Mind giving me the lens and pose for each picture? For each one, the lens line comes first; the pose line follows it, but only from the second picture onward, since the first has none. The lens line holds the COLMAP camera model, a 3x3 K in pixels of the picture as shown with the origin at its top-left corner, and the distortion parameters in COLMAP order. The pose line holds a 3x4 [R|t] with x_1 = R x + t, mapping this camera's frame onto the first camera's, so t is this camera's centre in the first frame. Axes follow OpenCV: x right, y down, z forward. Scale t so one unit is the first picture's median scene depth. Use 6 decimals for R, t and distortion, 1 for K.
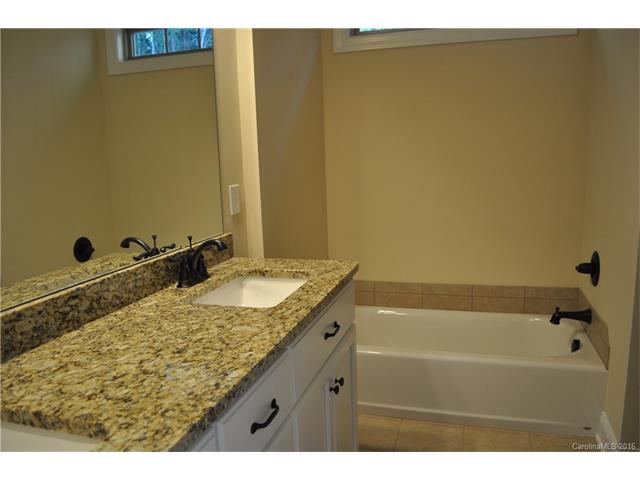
lens RADIAL K [[511.6, 0, 319.4], [0, 511.6, 239.8], [0, 0, 1]] dist [-0.063856, 0.005851]
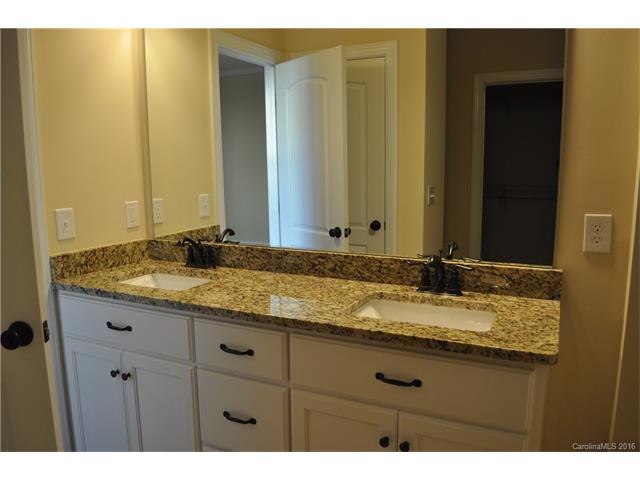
lens RADIAL K [[511.6, 0, 319.7], [0, 511.6, 240.7], [0, 0, 1]] dist [-0.063856, 0.005851]
pose [[-0.164323, 0.180449, -0.969761, 1.024594], [-0.155633, 0.966068, 0.206133, -0.256859], [0.974052, 0.184799, -0.130663, 1.127963]]
